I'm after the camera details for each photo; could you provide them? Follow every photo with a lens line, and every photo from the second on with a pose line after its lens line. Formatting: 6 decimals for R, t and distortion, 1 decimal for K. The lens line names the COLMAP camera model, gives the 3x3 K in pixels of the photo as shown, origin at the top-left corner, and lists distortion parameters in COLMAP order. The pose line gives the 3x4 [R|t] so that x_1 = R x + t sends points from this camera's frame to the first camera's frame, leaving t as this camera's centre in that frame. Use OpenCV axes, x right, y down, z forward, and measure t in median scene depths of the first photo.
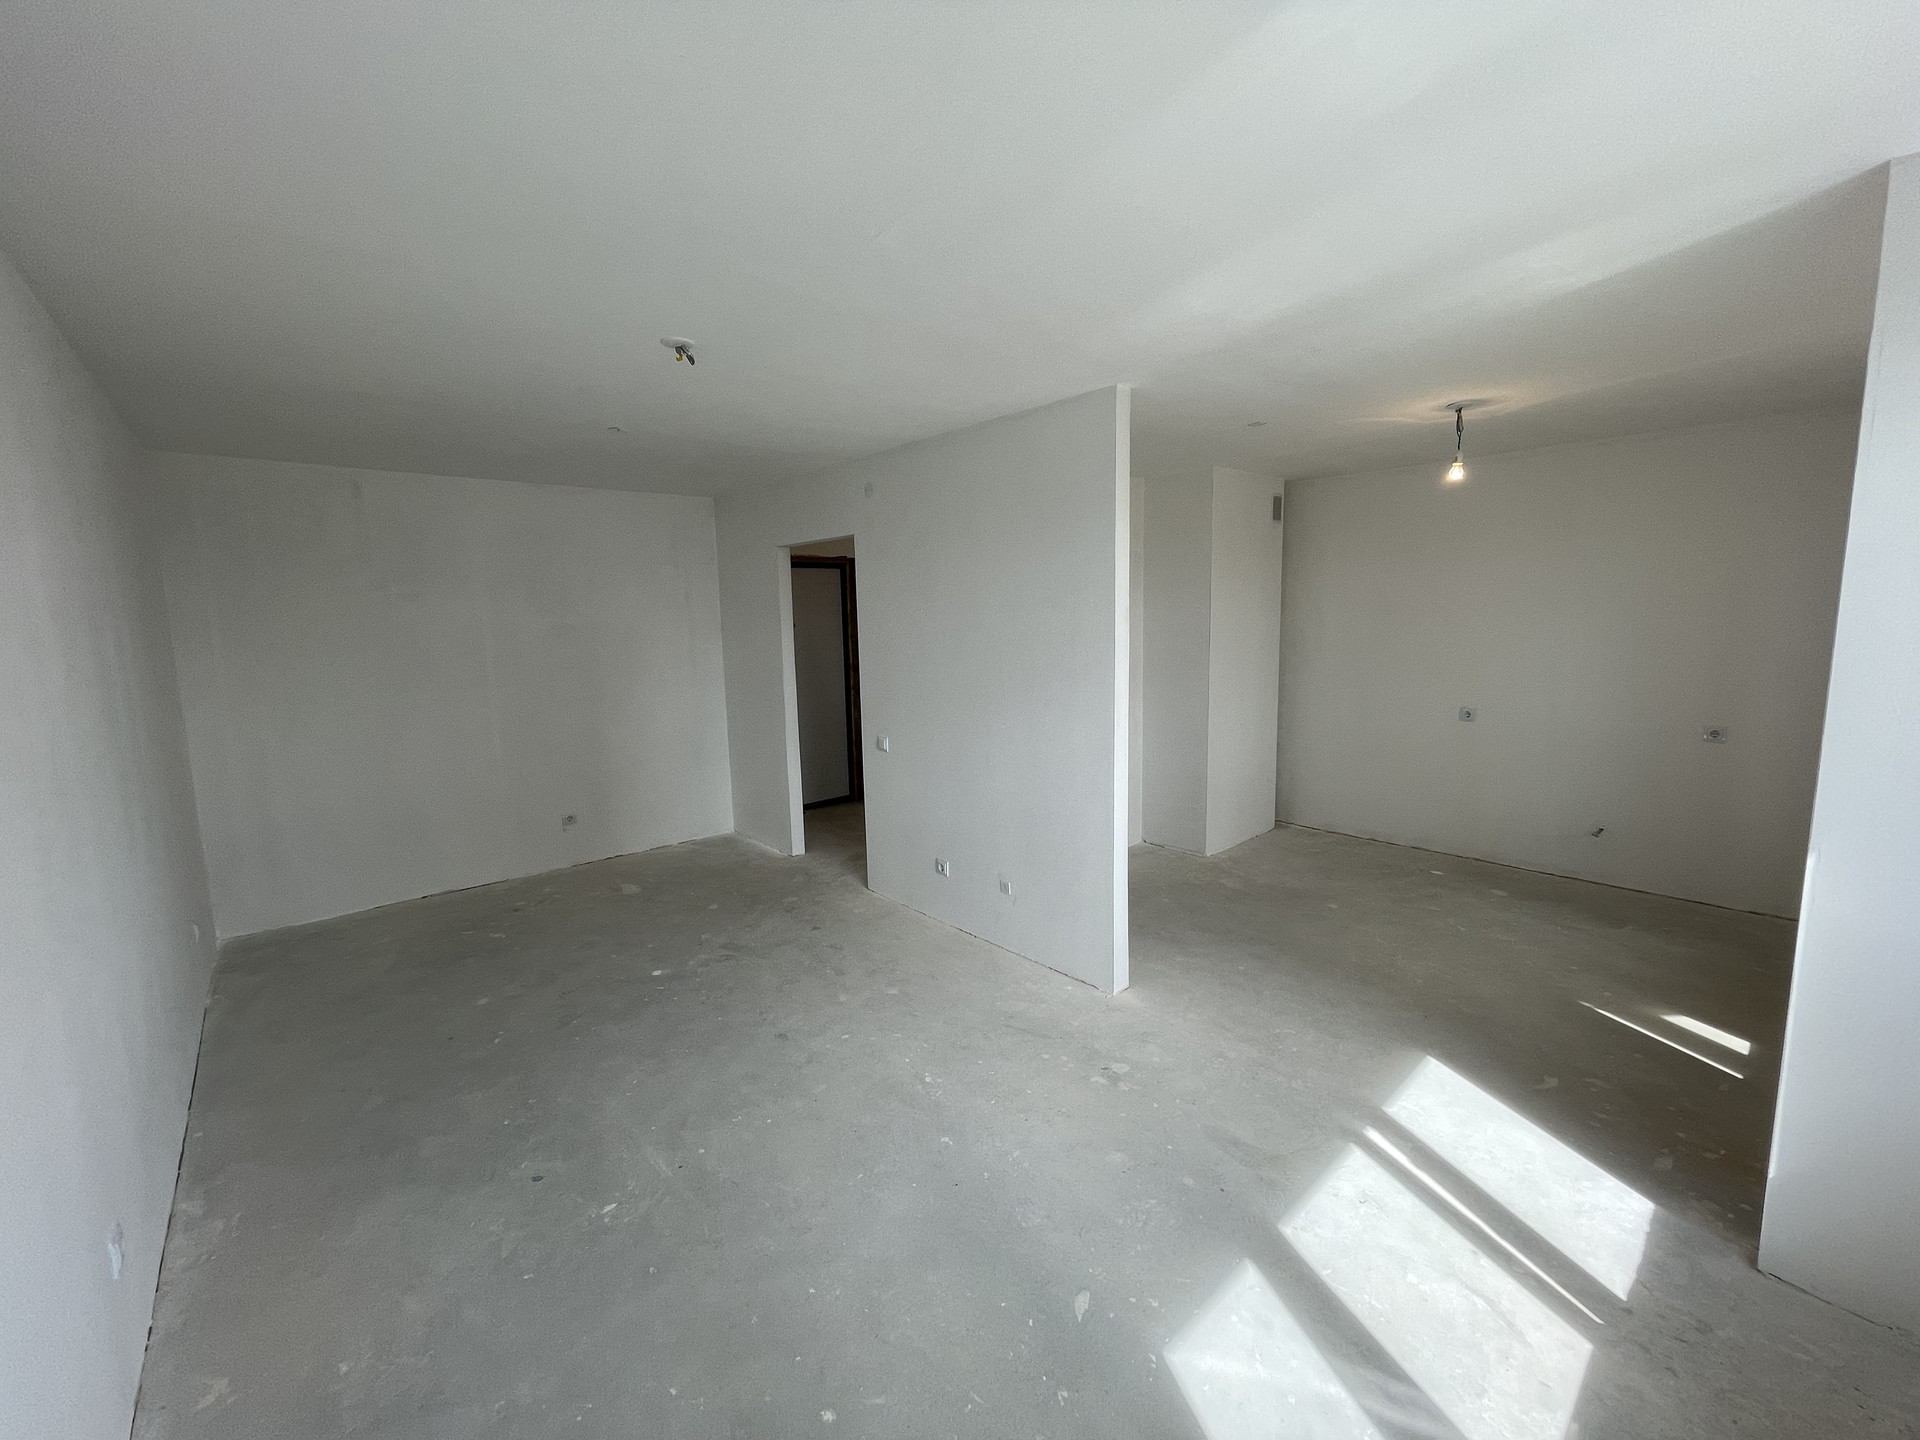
lens RADIAL K [[776.6, 0, 956.8], [0, 776.6, 718.3], [0, 0, 1]] dist [-0.000982, -0.000082]
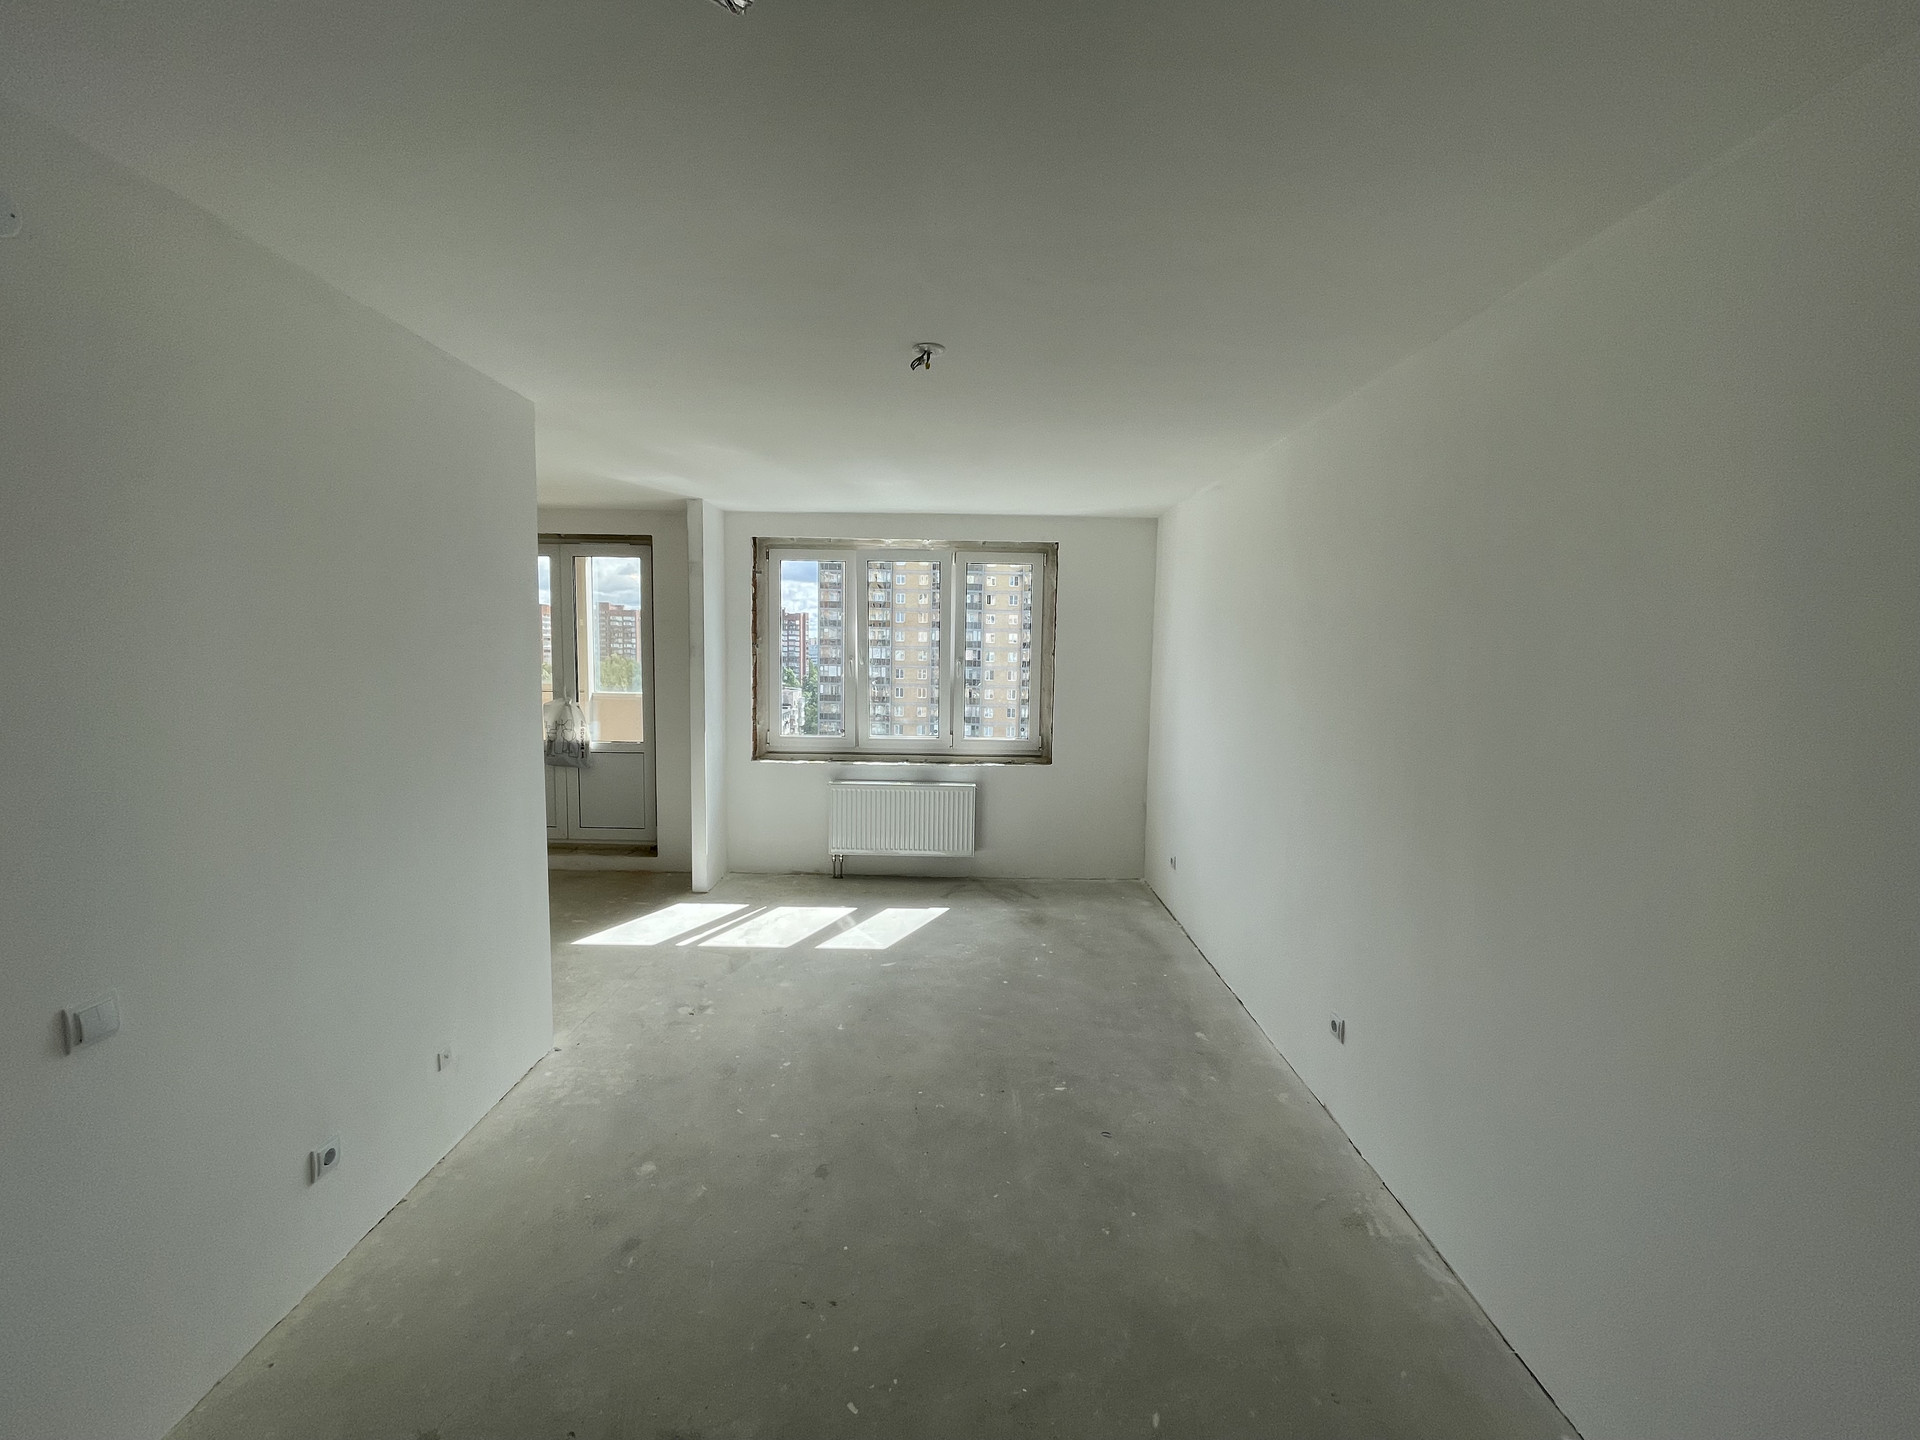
lens RADIAL K [[776.6, 0, 957.6], [0, 776.6, 717.8], [0, 0, 1]] dist [-0.000982, -0.000082]
pose [[-0.753193, -0.056860, 0.655337, -1.164610], [0.078570, 0.981349, 0.175448, -0.241880], [-0.653090, 0.183636, -0.734678, 2.000872]]
